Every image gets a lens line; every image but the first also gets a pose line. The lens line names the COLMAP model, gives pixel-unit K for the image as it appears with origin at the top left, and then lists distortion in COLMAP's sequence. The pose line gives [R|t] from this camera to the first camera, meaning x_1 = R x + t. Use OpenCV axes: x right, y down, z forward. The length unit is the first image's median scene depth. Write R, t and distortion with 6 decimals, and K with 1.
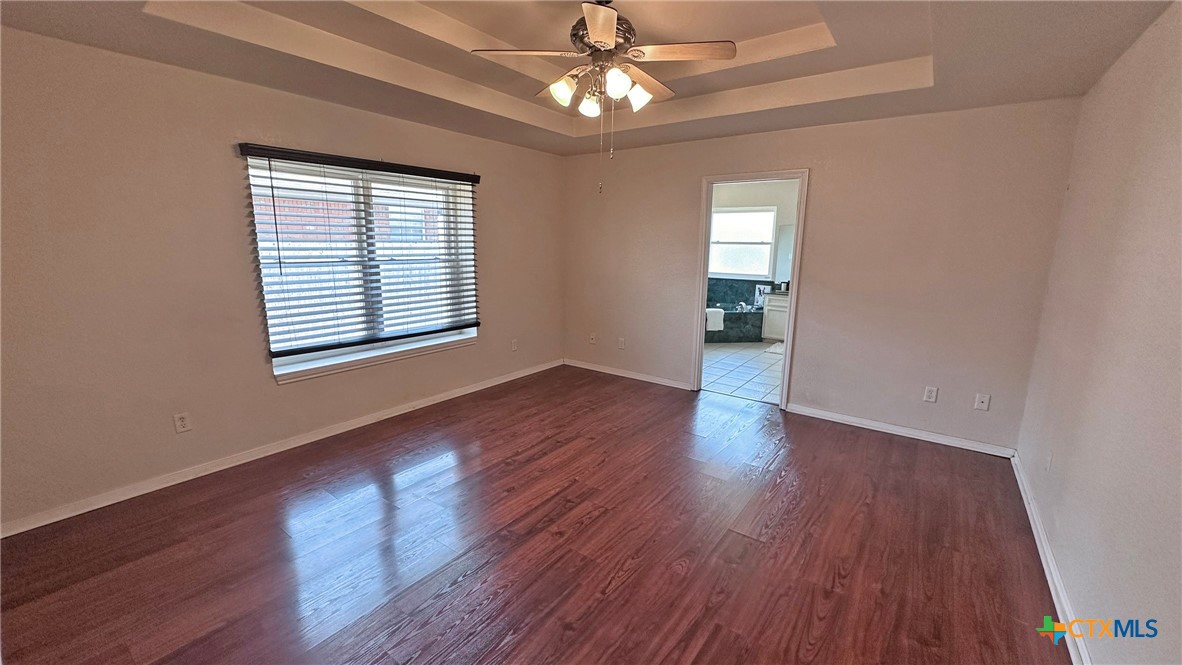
lens RADIAL K [[473.0, 0, 587.7], [0, 473.0, 333.8], [0, 0, 1]] dist [-0.002496, 0.001331]
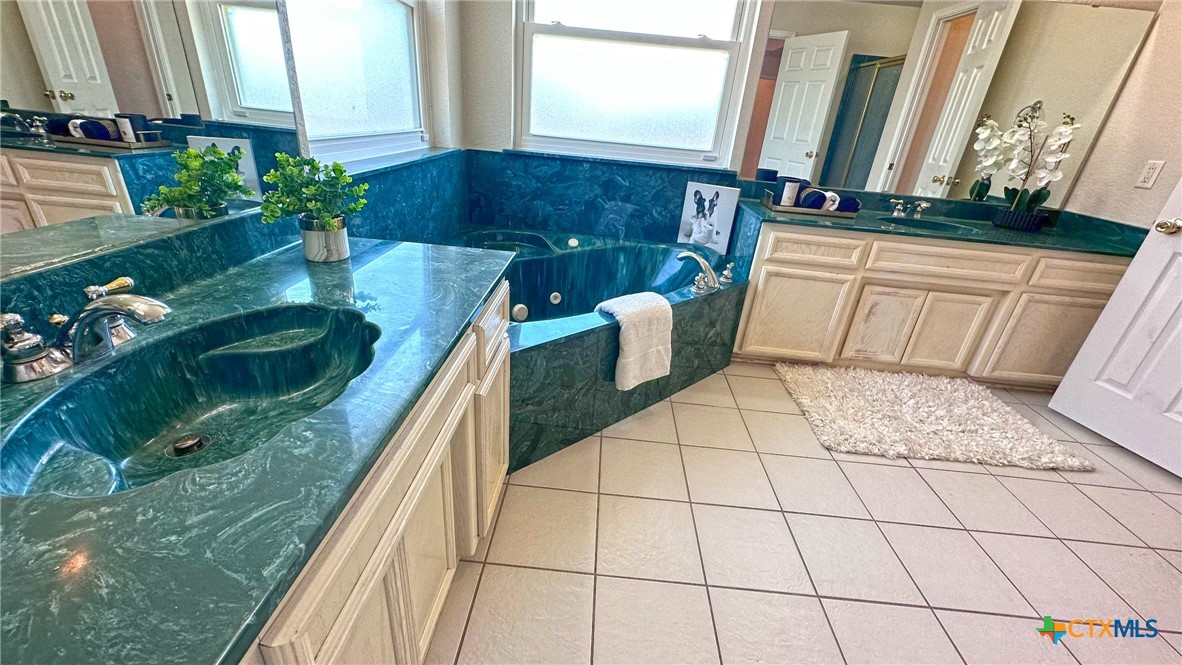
lens RADIAL K [[473.0, 0, 590.6], [0, 473.0, 332.9], [0, 0, 1]] dist [-0.002496, 0.001331]
pose [[0.822208, -0.188177, 0.537181, 0.103903], [0.034512, 0.958515, 0.282947, -0.100514], [-0.568140, -0.214102, 0.794593, 0.769184]]
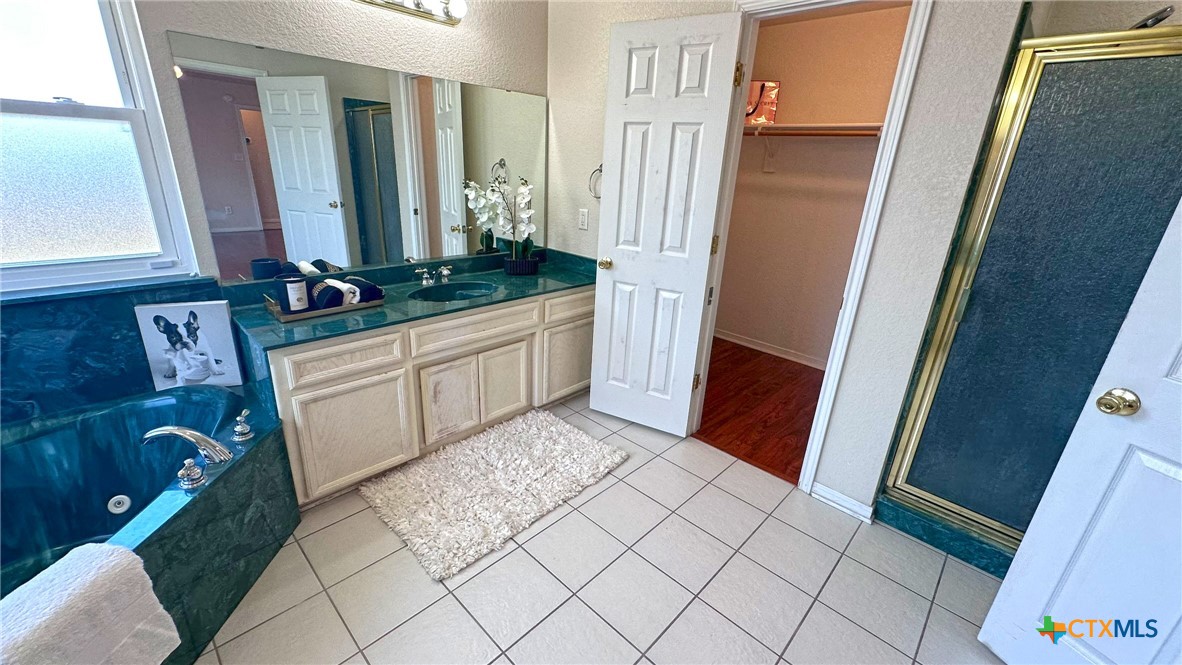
lens RADIAL K [[473.0, 0, 589.1], [0, 473.0, 332.5], [0, 0, 1]] dist [-0.002496, 0.001331]
pose [[0.118529, -0.340313, 0.932812, 0.171102], [0.142432, 0.935546, 0.323212, -0.137520], [-0.982682, 0.094552, 0.159361, 0.768355]]
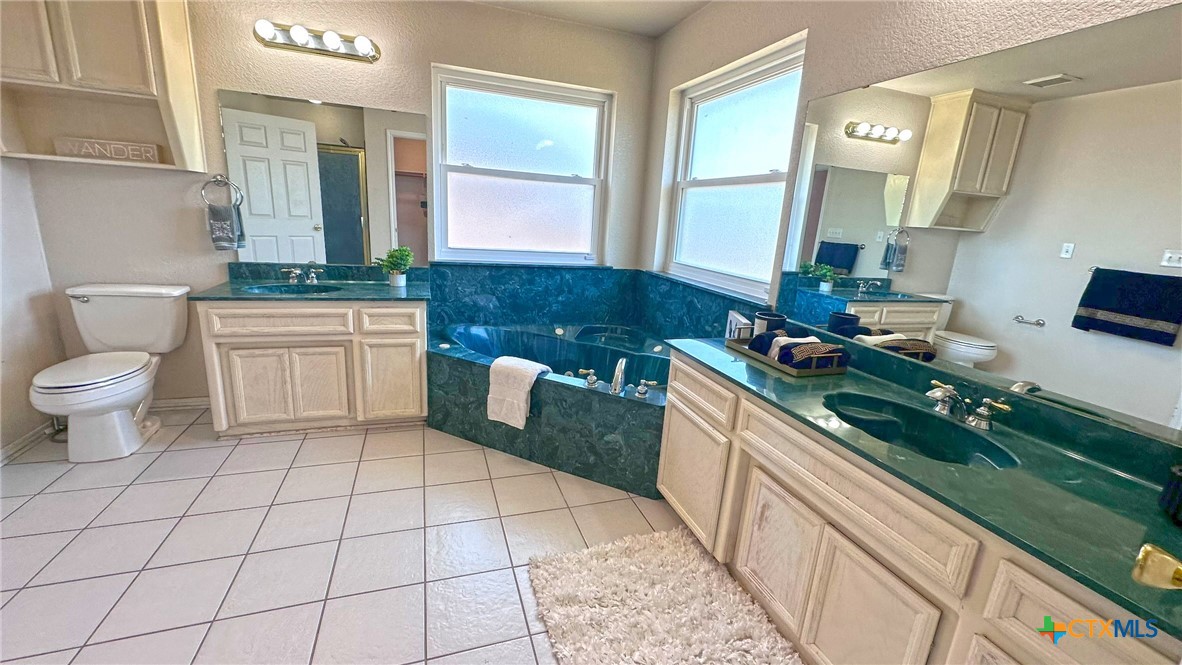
lens RADIAL K [[473.0, 0, 590.6], [0, 473.0, 334.8], [0, 0, 1]] dist [-0.002496, 0.001331]
pose [[0.830901, 0.177902, -0.527214, 0.458853], [-0.160965, 0.983849, 0.078303, -0.099946], [0.532629, 0.019801, 0.846117, 0.699761]]
